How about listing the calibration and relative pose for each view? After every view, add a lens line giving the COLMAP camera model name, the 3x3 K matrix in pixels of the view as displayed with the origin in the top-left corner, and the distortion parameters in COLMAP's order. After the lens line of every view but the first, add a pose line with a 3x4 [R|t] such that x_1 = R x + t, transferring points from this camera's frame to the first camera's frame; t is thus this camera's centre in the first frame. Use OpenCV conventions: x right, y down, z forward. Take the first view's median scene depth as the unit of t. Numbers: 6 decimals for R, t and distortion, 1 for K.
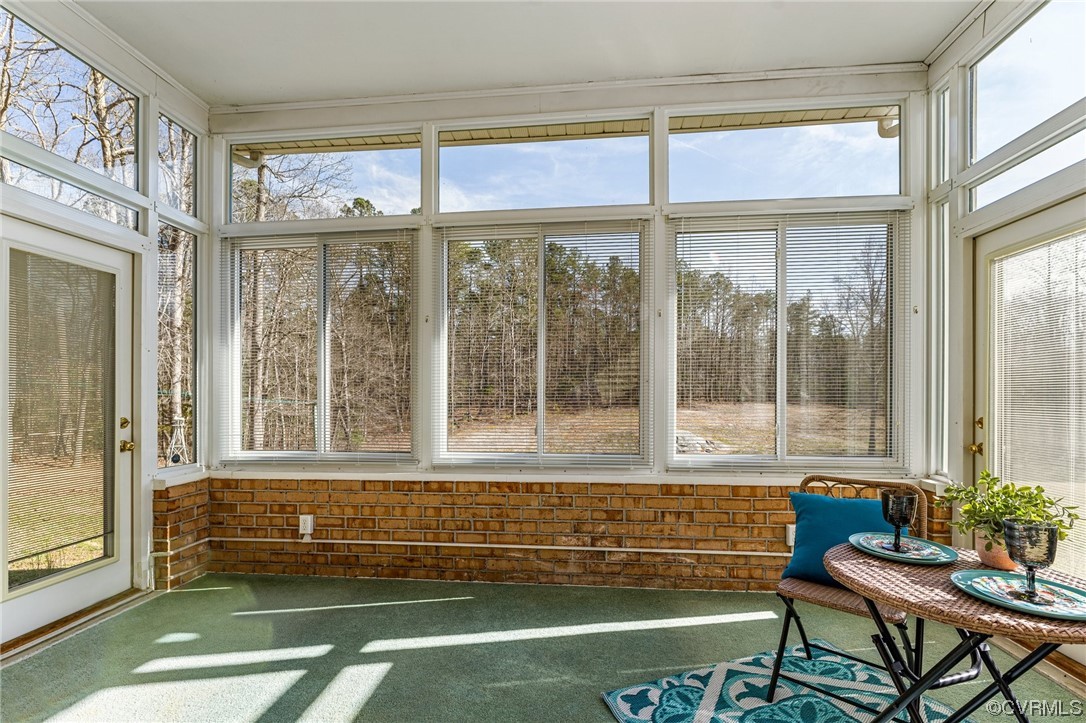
lens RADIAL K [[462.6, 0, 549.9], [0, 462.6, 394.8], [0, 0, 1]] dist [-0.002294, -0.000367]
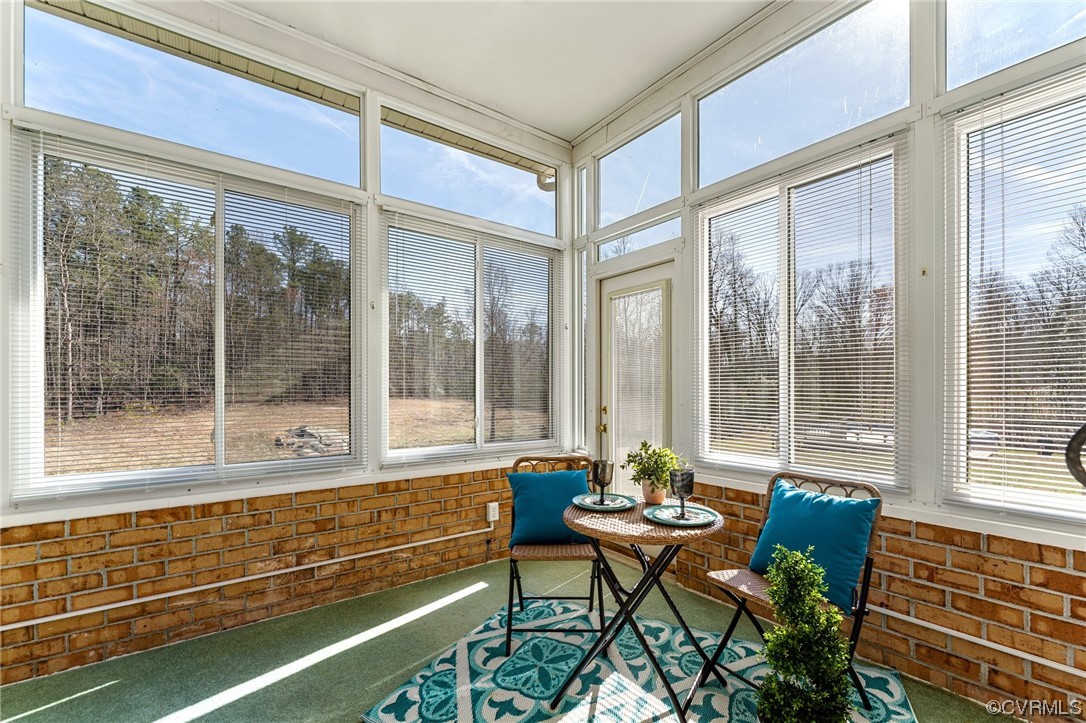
lens RADIAL K [[462.6, 0, 548.6], [0, 462.6, 389.1], [0, 0, 1]] dist [-0.002294, -0.000367]
pose [[0.742647, 0.002262, 0.669679, -0.139720], [-0.000275, 0.999995, -0.003072, 0.000208], [-0.669682, 0.002097, 0.742645, 0.043891]]
